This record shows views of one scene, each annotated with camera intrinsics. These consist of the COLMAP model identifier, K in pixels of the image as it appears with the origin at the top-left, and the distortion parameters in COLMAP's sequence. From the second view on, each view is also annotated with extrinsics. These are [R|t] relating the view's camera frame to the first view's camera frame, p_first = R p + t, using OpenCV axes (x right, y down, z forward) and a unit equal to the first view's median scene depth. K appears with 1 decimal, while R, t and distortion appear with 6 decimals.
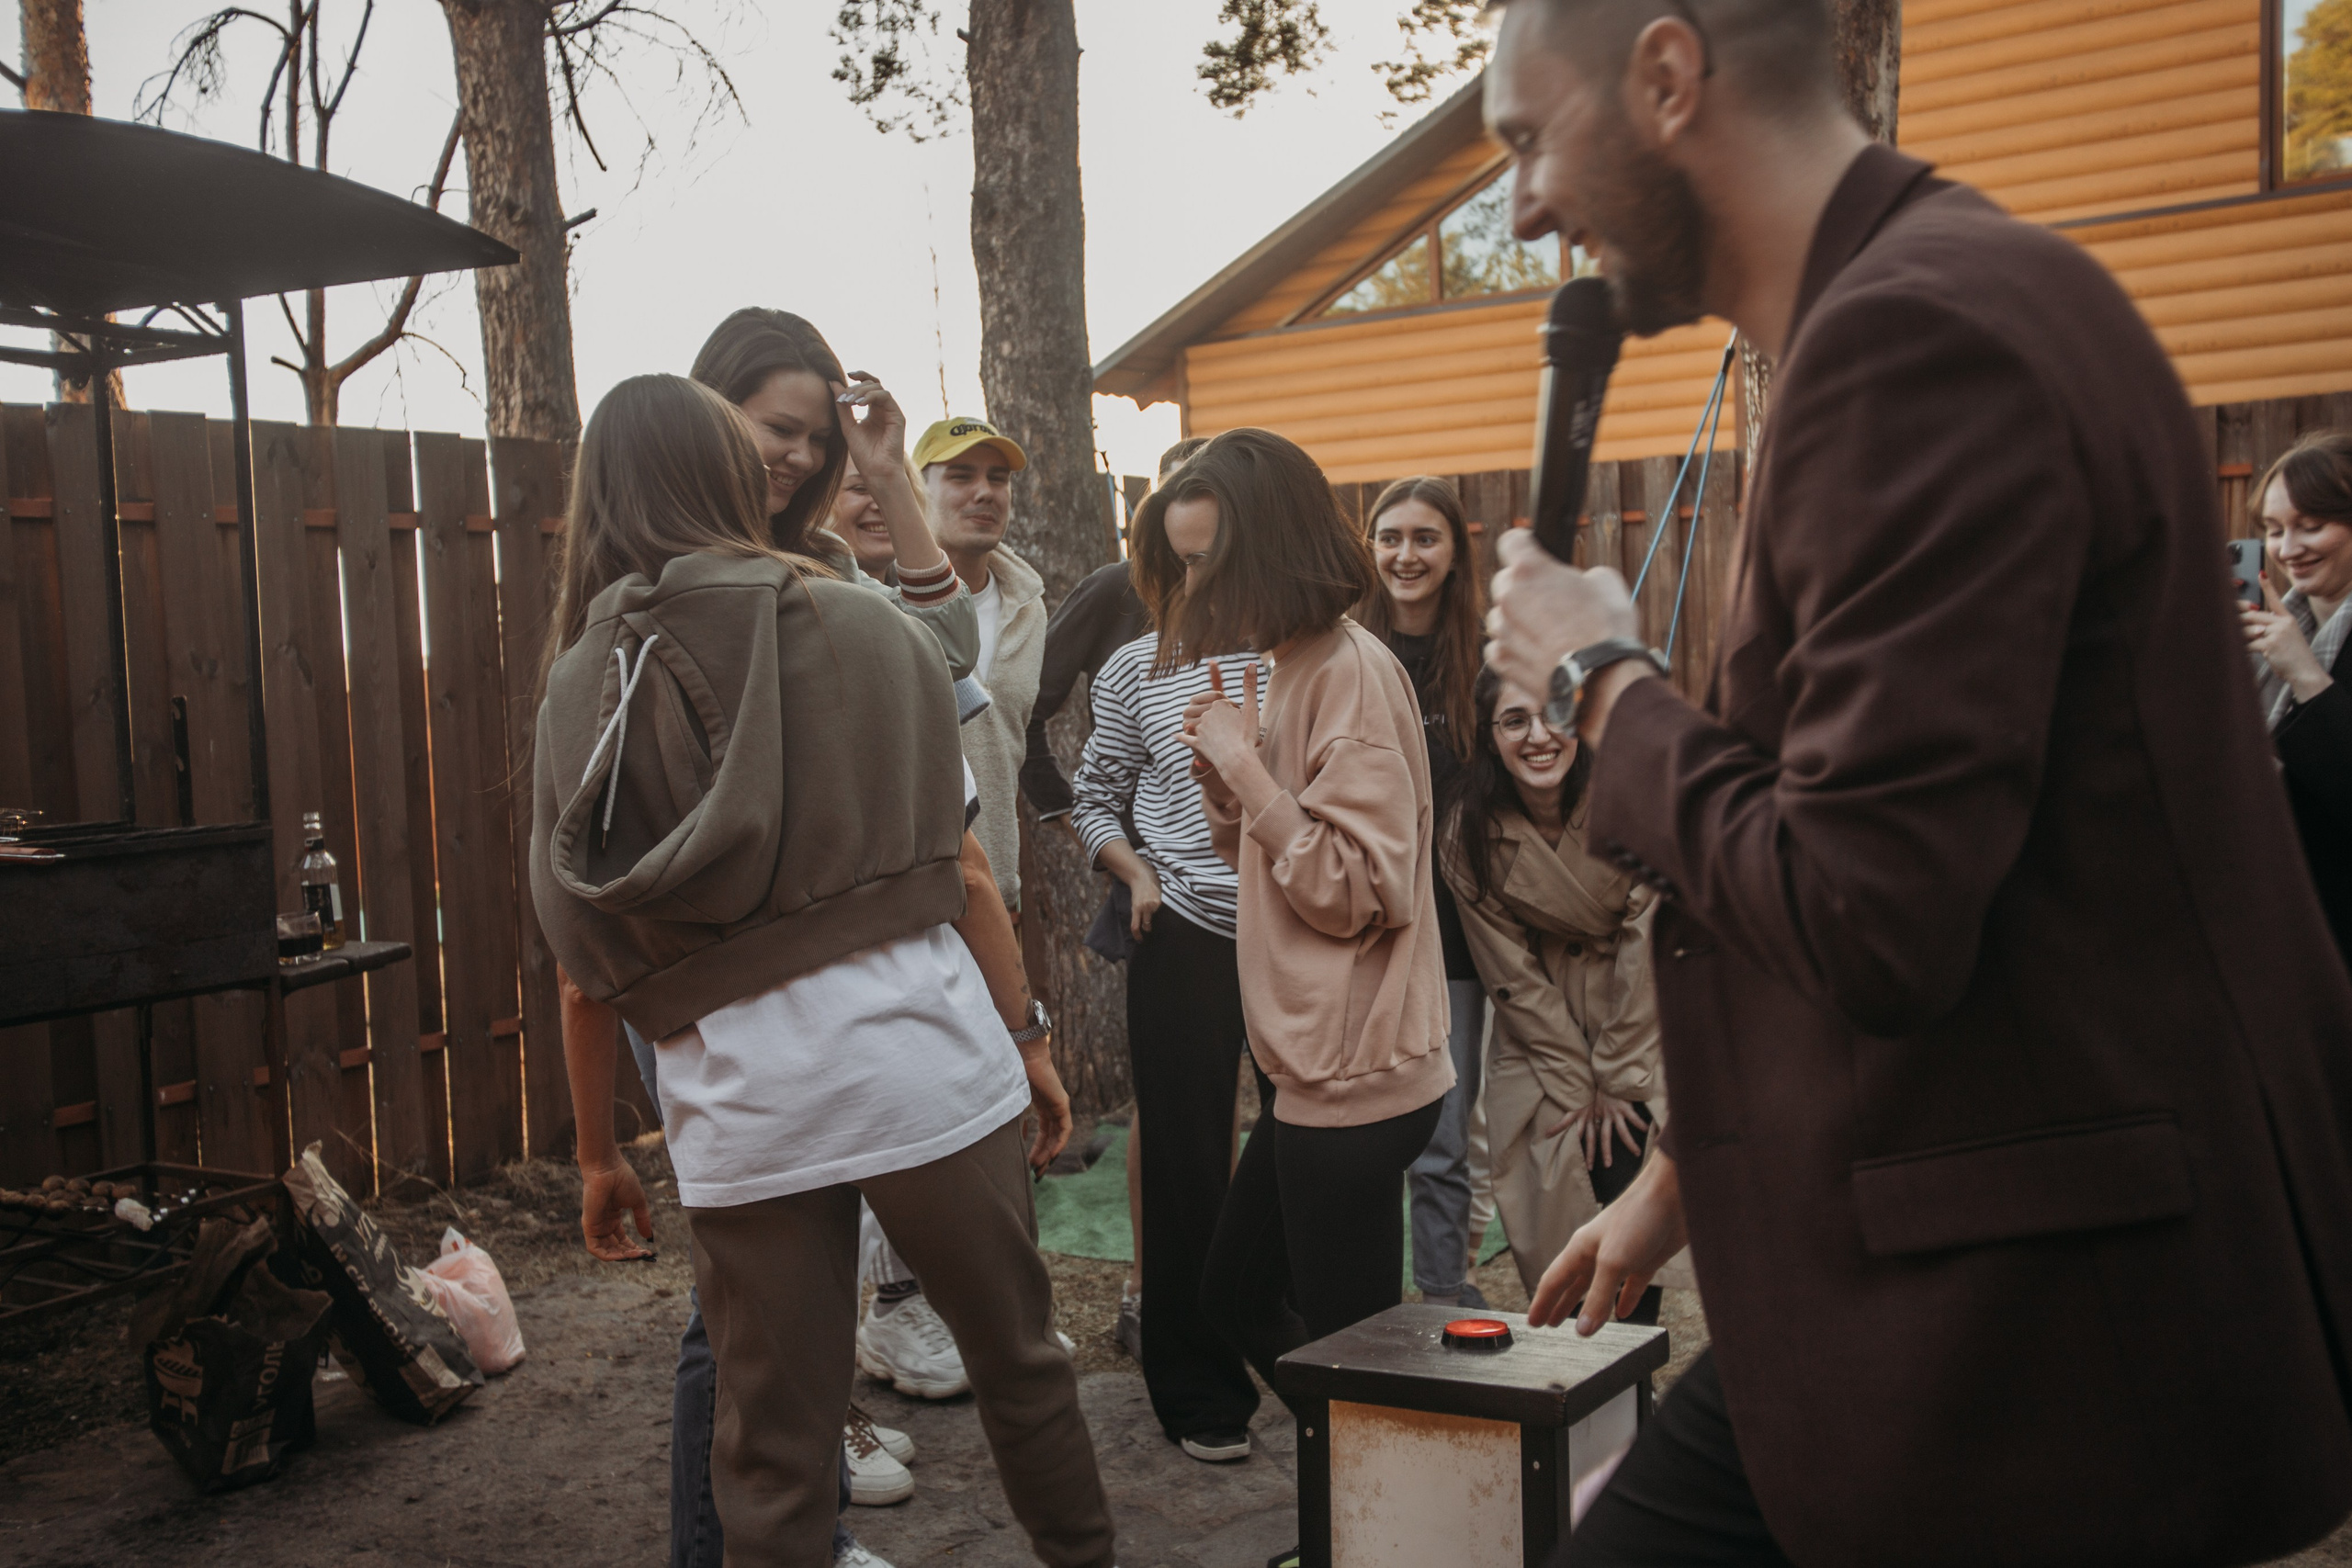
lens RADIAL K [[2230.1, 0, 1176.0], [0, 2230.1, 784.0], [0, 0, 1]] dist [-0.027989, 0.138935]
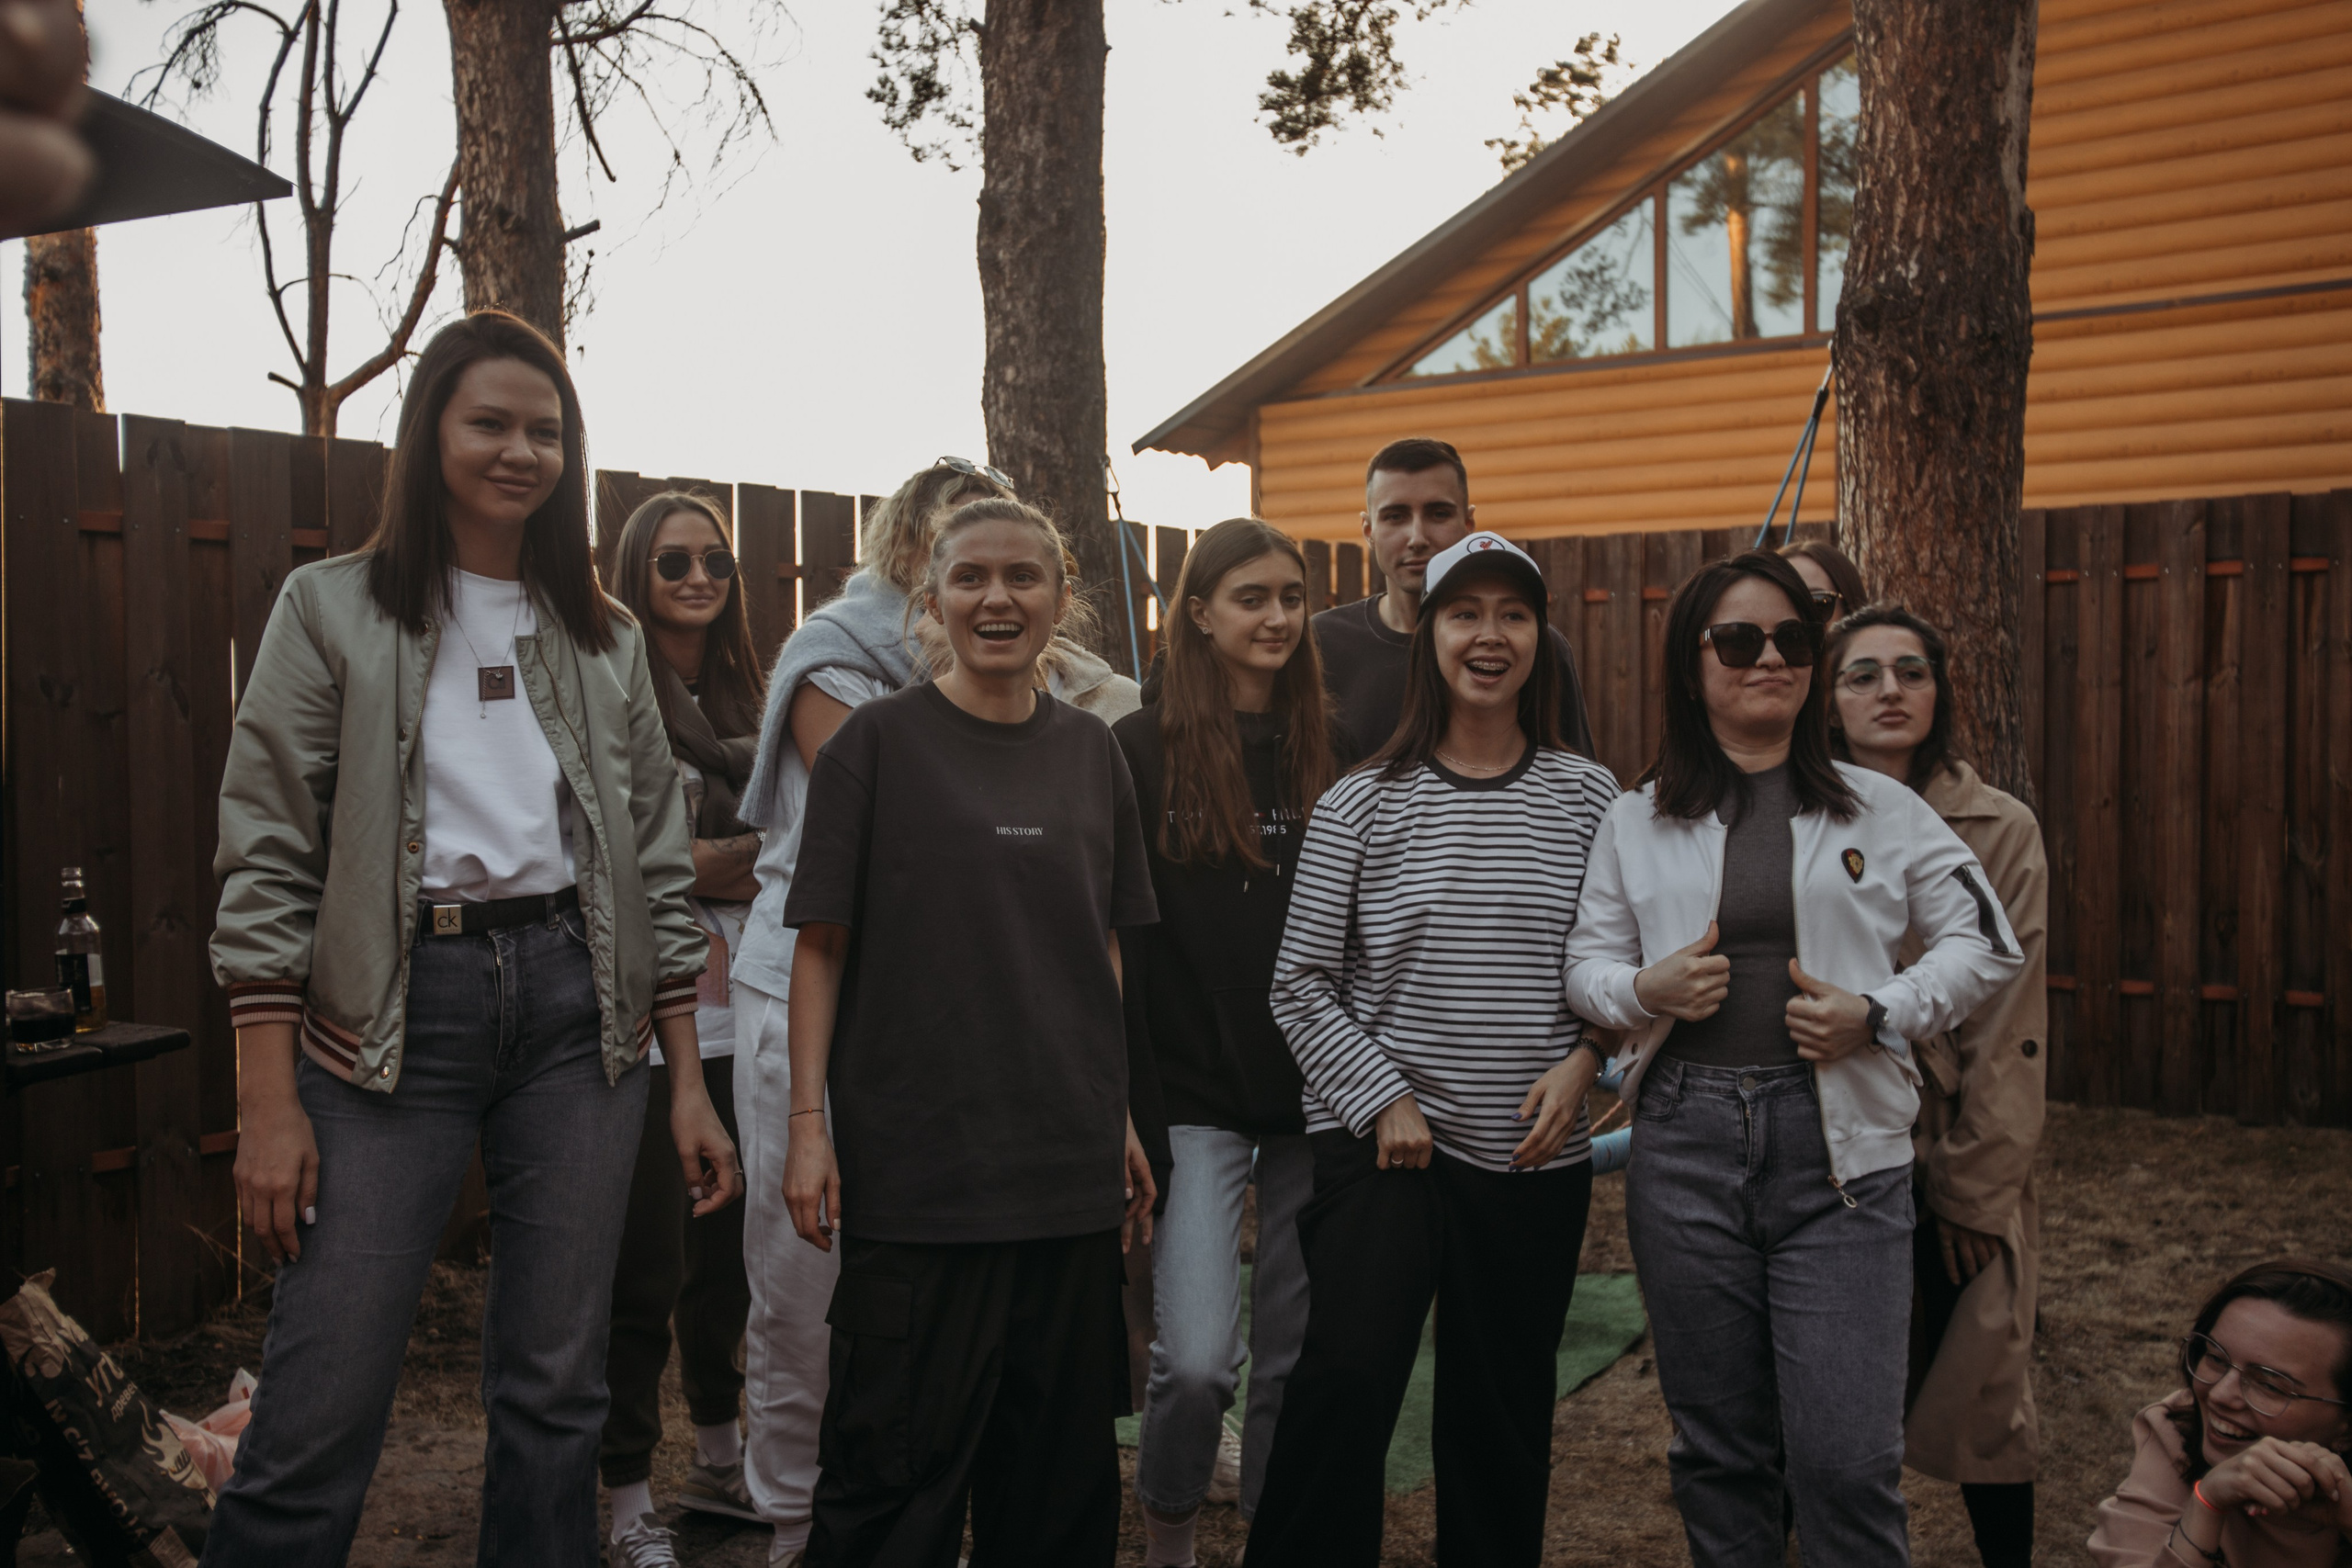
lens RADIAL K [[2230.1, 0, 1176.0], [0, 2230.1, 784.0], [0, 0, 1]] dist [-0.027989, 0.138935]
pose [[0.998415, 0.038850, -0.040708, 0.033288], [-0.040134, 0.998707, -0.031209, -0.005362], [0.039443, 0.032793, 0.998684, 0.112762]]
